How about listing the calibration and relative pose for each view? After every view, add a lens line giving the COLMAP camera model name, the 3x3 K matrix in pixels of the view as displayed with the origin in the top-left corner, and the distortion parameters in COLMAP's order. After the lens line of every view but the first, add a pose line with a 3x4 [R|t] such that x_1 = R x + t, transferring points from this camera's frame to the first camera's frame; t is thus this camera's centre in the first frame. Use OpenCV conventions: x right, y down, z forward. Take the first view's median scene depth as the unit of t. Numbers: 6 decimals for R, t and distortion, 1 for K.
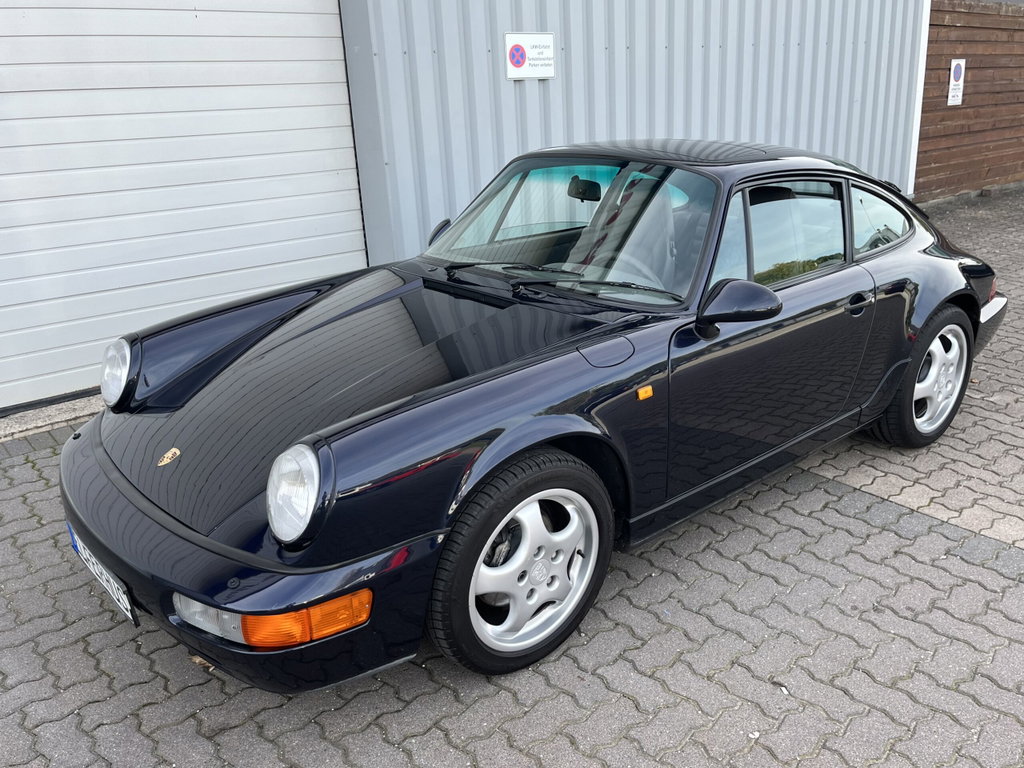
lens RADIAL K [[893.7, 0, 505.5], [0, 893.7, 383.5], [0, 0, 1]] dist [0.039729, -0.007543]
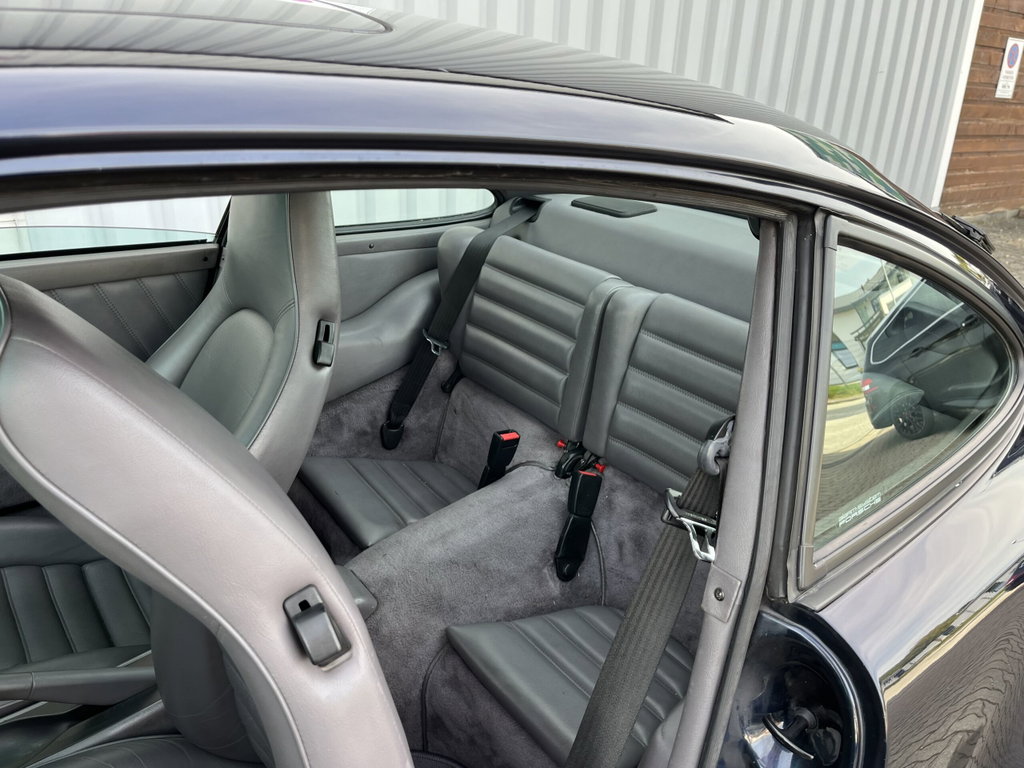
lens RADIAL K [[789.2, 0, 512.0], [0, 789.2, 384.0], [0, 0, 1]] dist [0.041262, -0.073195]
pose [[0.994308, 0.104890, -0.018716, 0.114748], [-0.103278, 0.991994, 0.072680, -0.069802], [0.026190, -0.070333, 0.997180, 0.295300]]
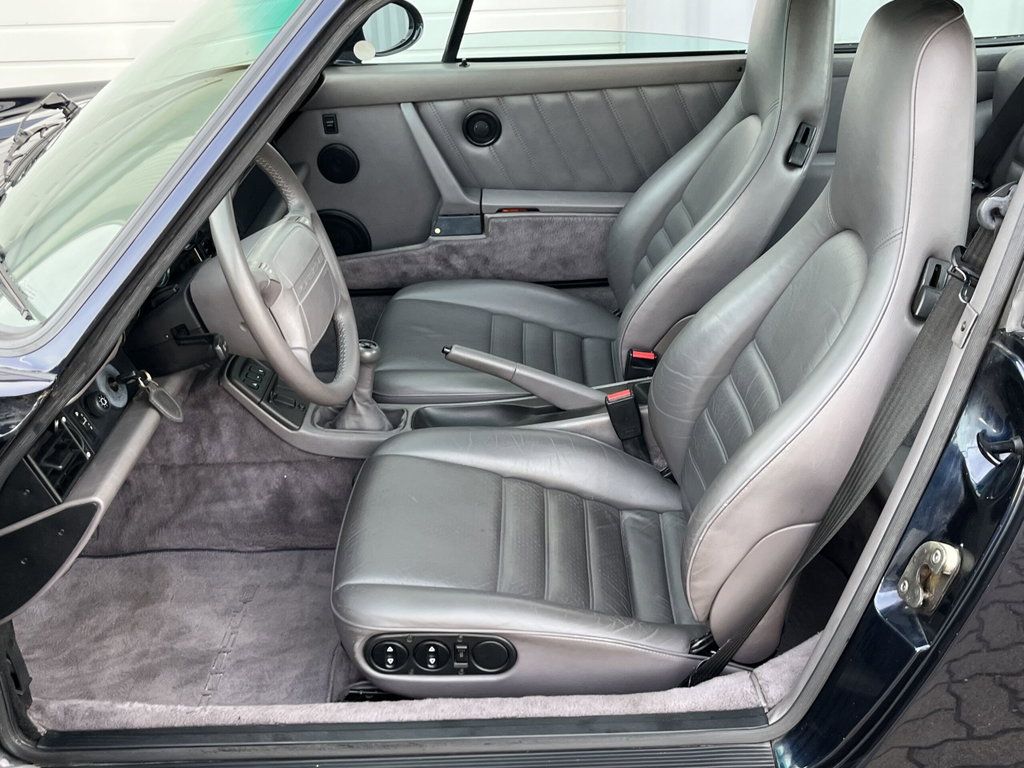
lens RADIAL K [[1140.9, 0, 508.4], [0, 1140.9, 402.9], [0, 0, 1]] dist [0.092343, -0.270078]
pose [[0.744926, 0.312458, -0.589453, 0.167120], [-0.202518, 0.947759, 0.246455, -0.061309], [0.635666, -0.064216, 0.769289, 0.244895]]
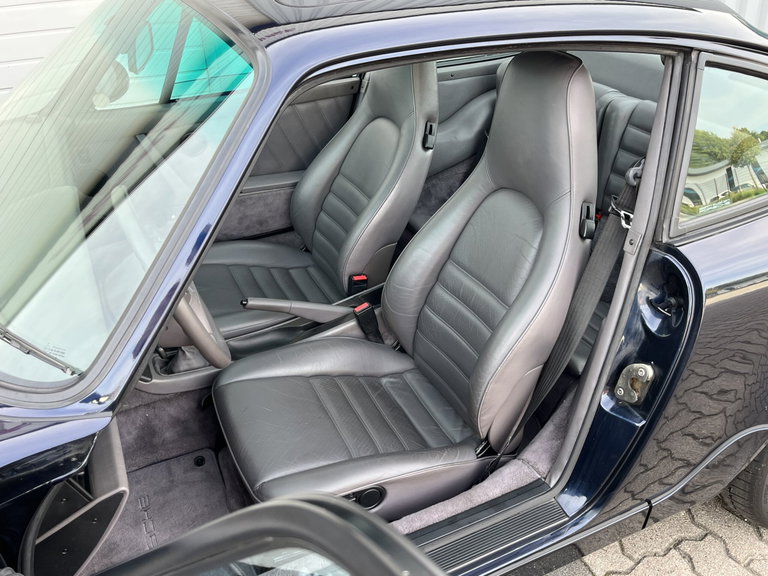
lens RADIAL K [[704.3, 0, 381.0], [0, 704.3, 291.5], [0, 0, 1]] dist [0.029761, -0.012745]
pose [[0.959779, 0.143408, -0.241367, 0.121429], [-0.088906, 0.970706, 0.223215, -0.064826], [0.266307, -0.192778, 0.944414, 0.231757]]
